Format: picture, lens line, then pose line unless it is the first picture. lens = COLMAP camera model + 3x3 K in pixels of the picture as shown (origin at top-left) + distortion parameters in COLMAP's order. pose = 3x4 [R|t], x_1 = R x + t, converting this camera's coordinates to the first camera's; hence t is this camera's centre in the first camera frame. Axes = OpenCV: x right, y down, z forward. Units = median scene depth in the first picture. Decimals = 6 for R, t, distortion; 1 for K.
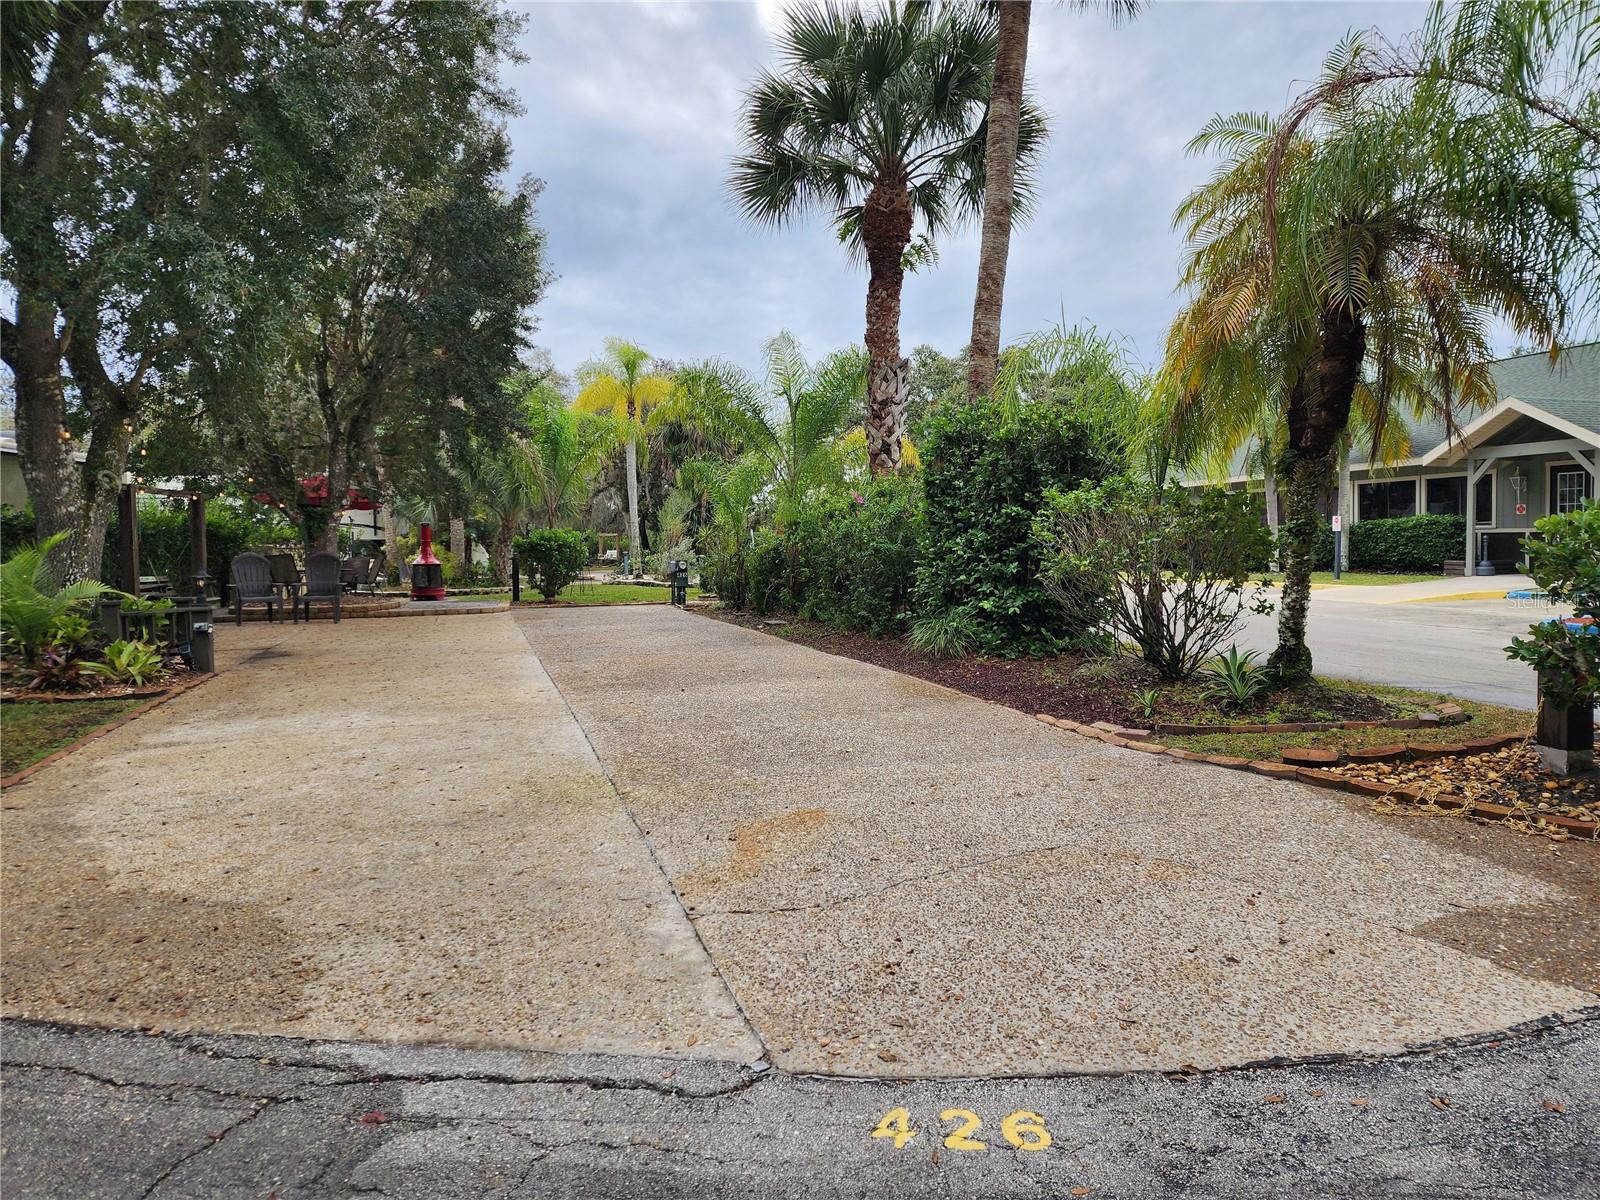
lens RADIAL K [[1057.7, 0, 813.4], [0, 1057.7, 605.0], [0, 0, 1]] dist [0.097022, -0.083593]
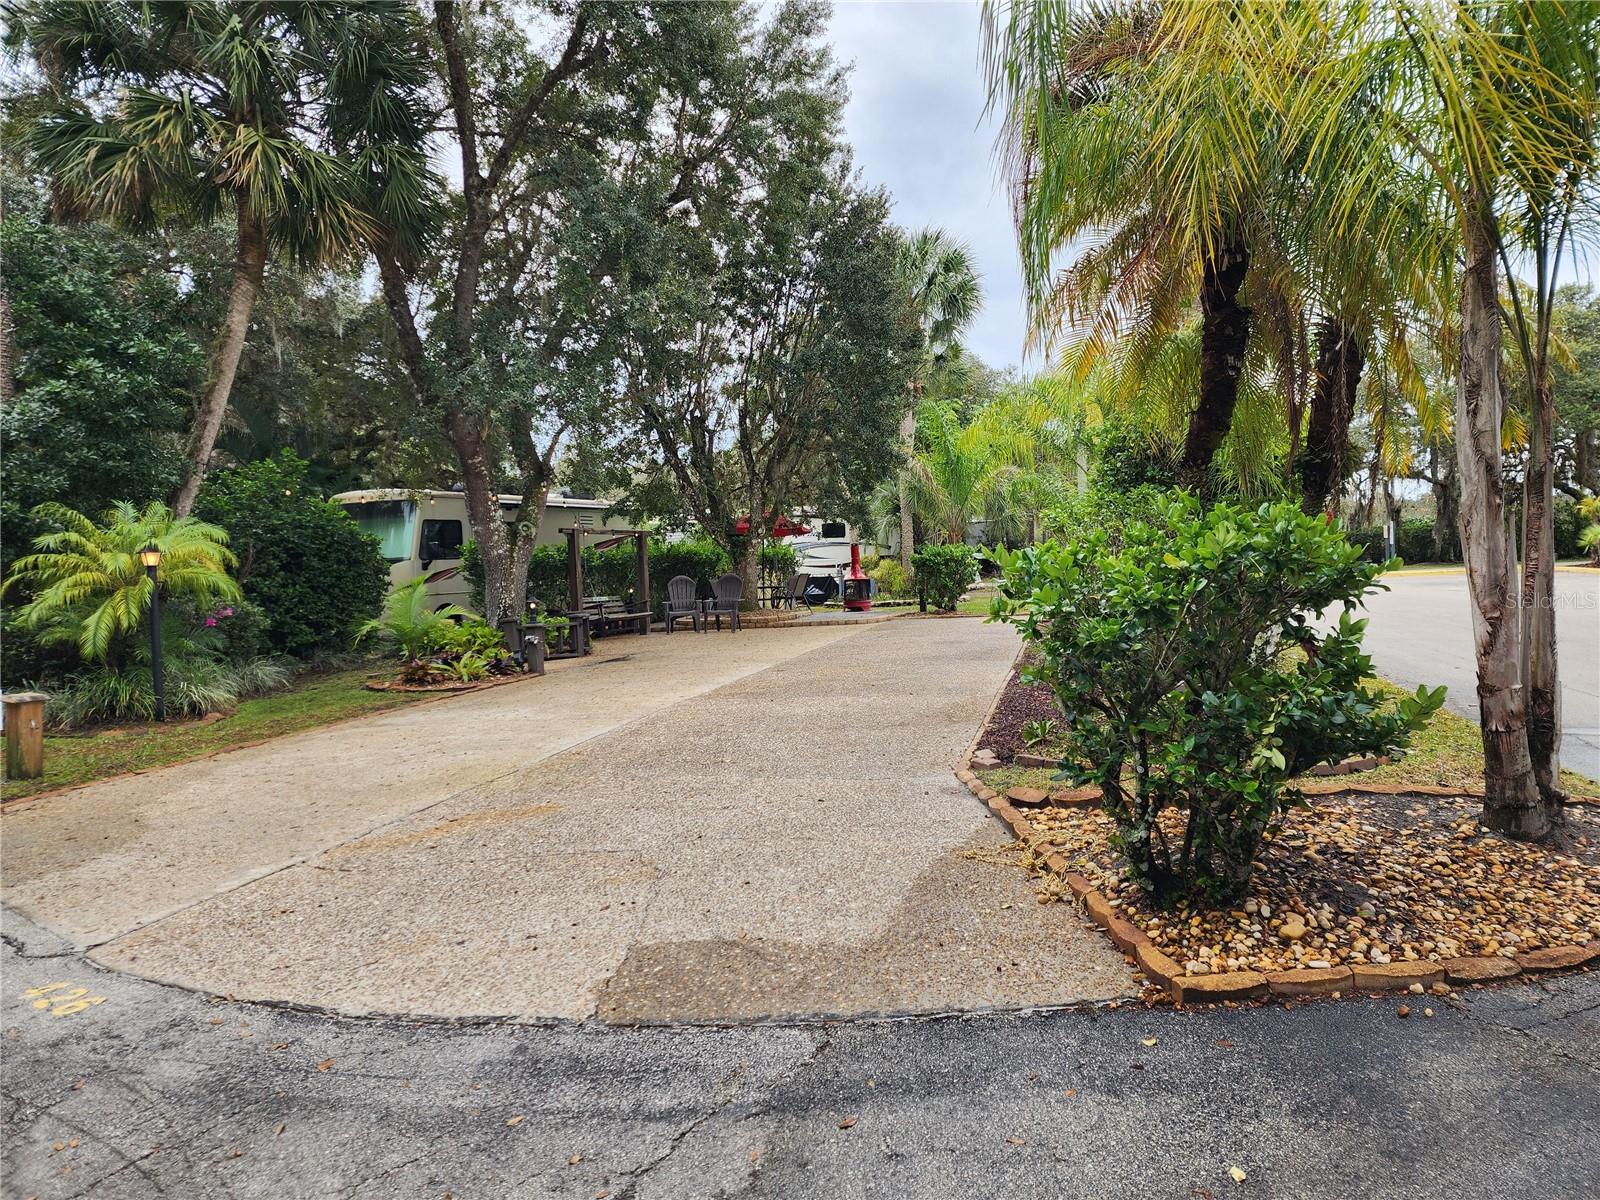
lens RADIAL K [[1057.7, 0, 813.4], [0, 1057.7, 605.0], [0, 0, 1]] dist [0.097022, -0.083593]
pose [[0.853802, -0.007355, -0.520546, 0.484750], [0.005443, 0.999972, -0.005201, -0.014660], [0.520569, 0.001607, 0.853818, 0.062915]]
